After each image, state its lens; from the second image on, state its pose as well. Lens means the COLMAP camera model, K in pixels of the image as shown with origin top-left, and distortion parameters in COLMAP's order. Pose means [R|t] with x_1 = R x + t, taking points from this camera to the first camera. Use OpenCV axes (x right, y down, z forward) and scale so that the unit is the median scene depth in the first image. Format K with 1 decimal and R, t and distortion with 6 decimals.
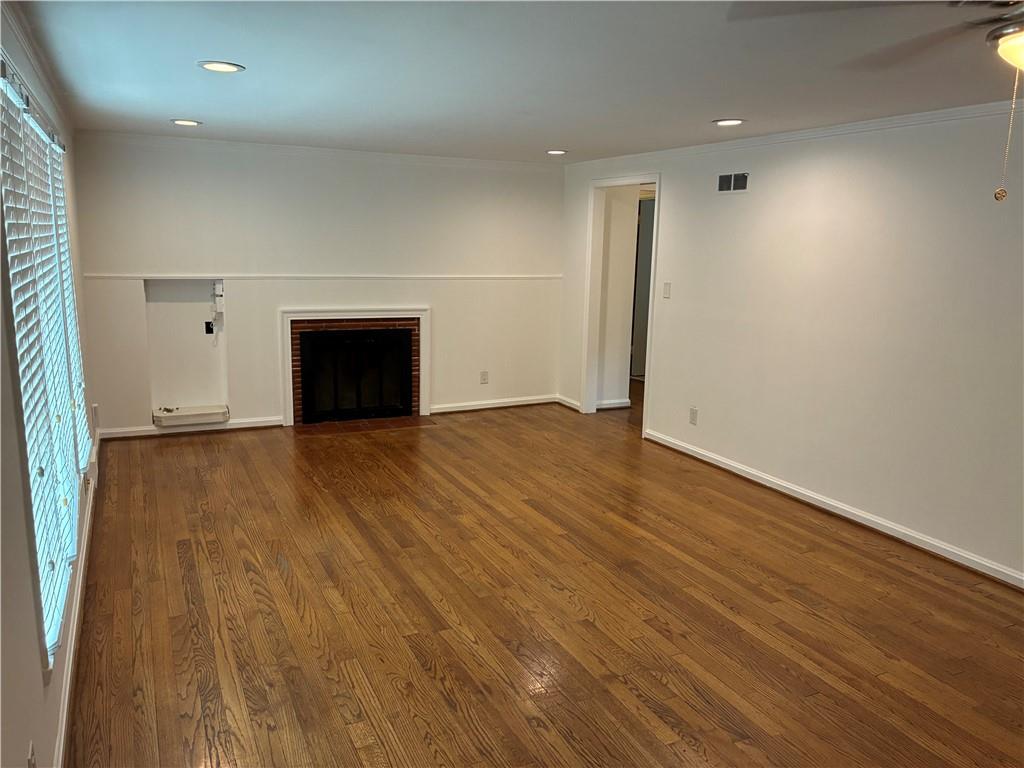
lens RADIAL K [[765.7, 0, 512.9], [0, 765.7, 409.7], [0, 0, 1]] dist [0.006839, 0.002895]
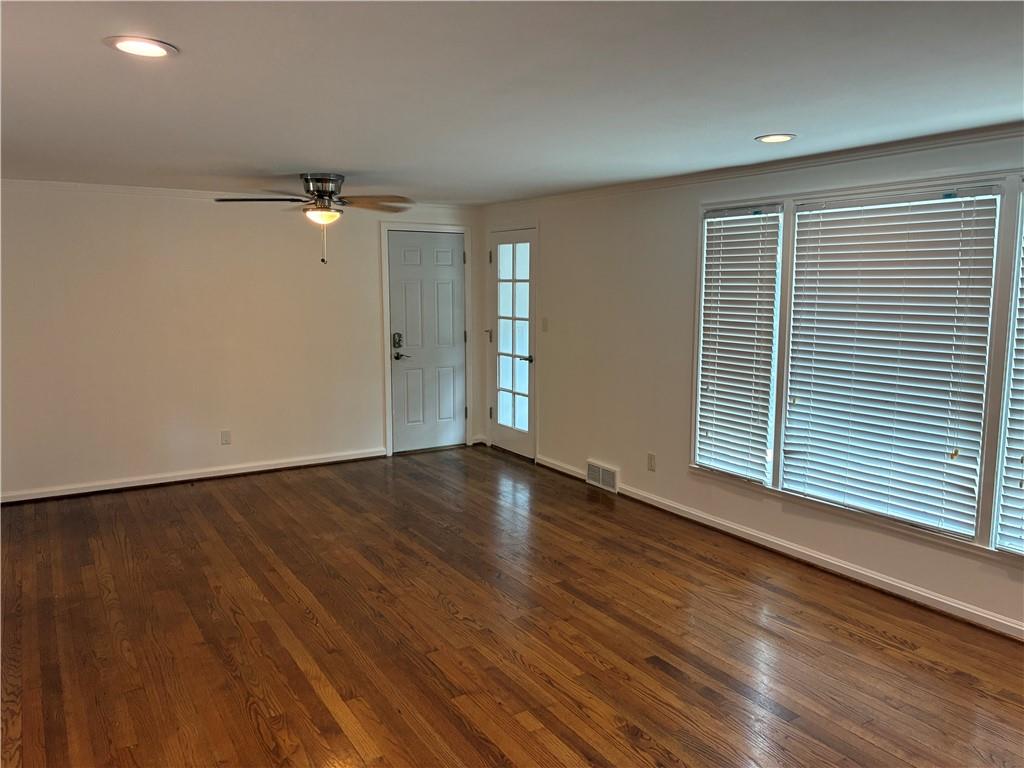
lens RADIAL K [[778.6, 0, 516.2], [0, 778.6, 381.9], [0, 0, 1]] dist [0.053793, -0.066313]
pose [[-0.994779, -0.008234, -0.101721, 0.102223], [-0.043125, 0.937288, 0.345877, -0.417728], [0.092494, 0.348458, -0.932750, 1.822402]]
